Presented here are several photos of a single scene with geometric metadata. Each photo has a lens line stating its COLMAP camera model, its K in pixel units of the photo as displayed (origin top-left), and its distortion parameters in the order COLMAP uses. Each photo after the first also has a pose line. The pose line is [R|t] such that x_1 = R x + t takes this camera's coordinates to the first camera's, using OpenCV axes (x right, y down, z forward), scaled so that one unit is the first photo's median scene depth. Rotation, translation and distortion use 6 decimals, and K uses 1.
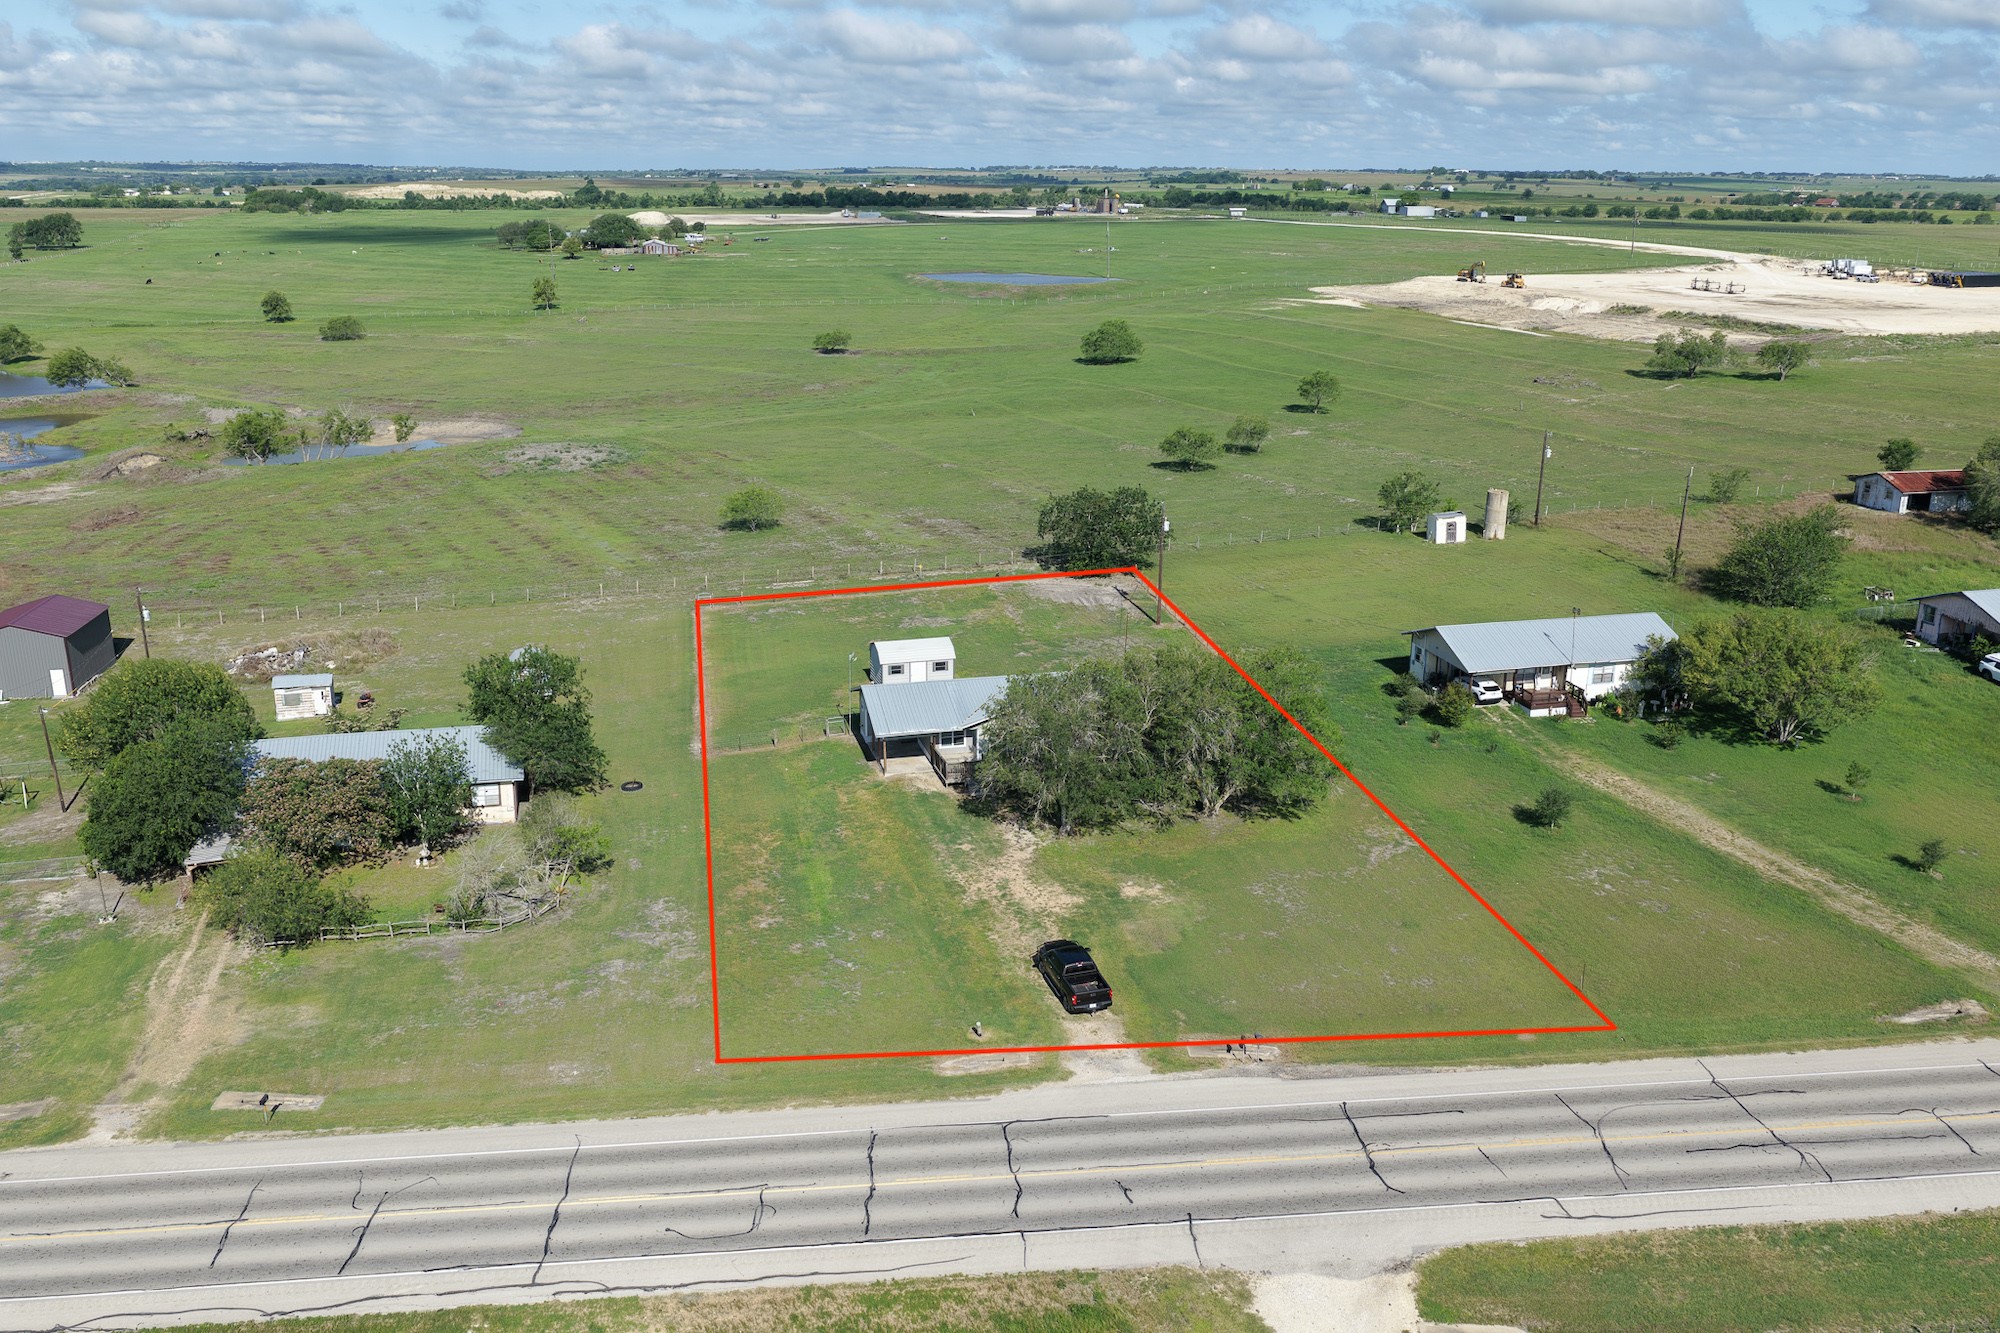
lens RADIAL K [[1669.4, 0, 992.8], [0, 1669.4, 667.8], [0, 0, 1]] dist [-0.007879, 0.013158]
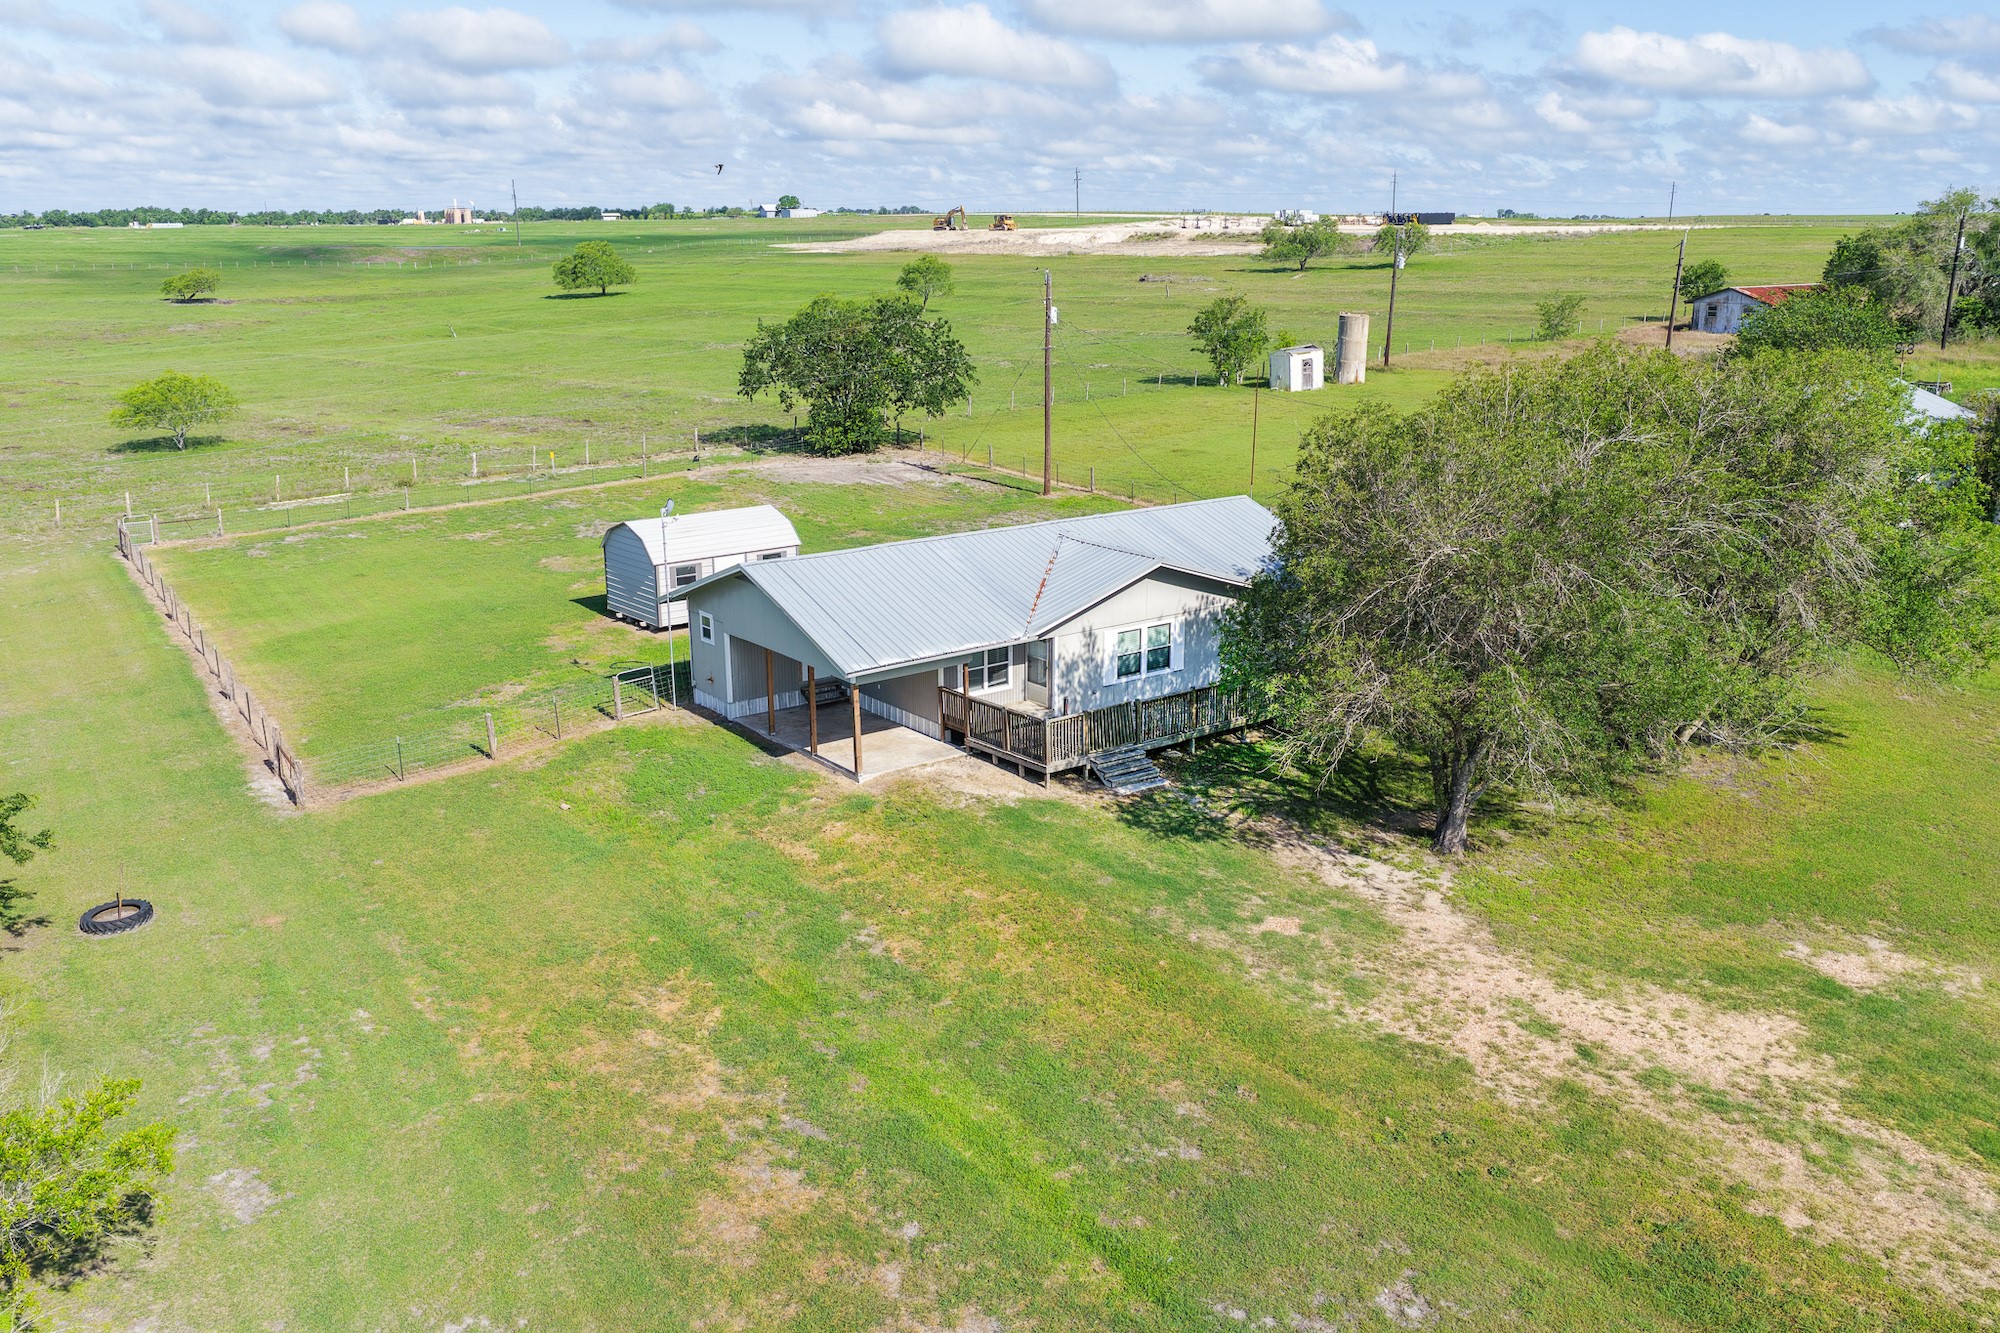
lens RADIAL K [[1669.4, 0, 997.8], [0, 1669.4, 661.7], [0, 0, 1]] dist [-0.007879, 0.013158]
pose [[0.923265, -0.105657, 0.369350, -0.183582], [0.117951, 0.992961, -0.010795, 0.048325], [-0.365609, 0.053532, 0.929228, 0.672026]]
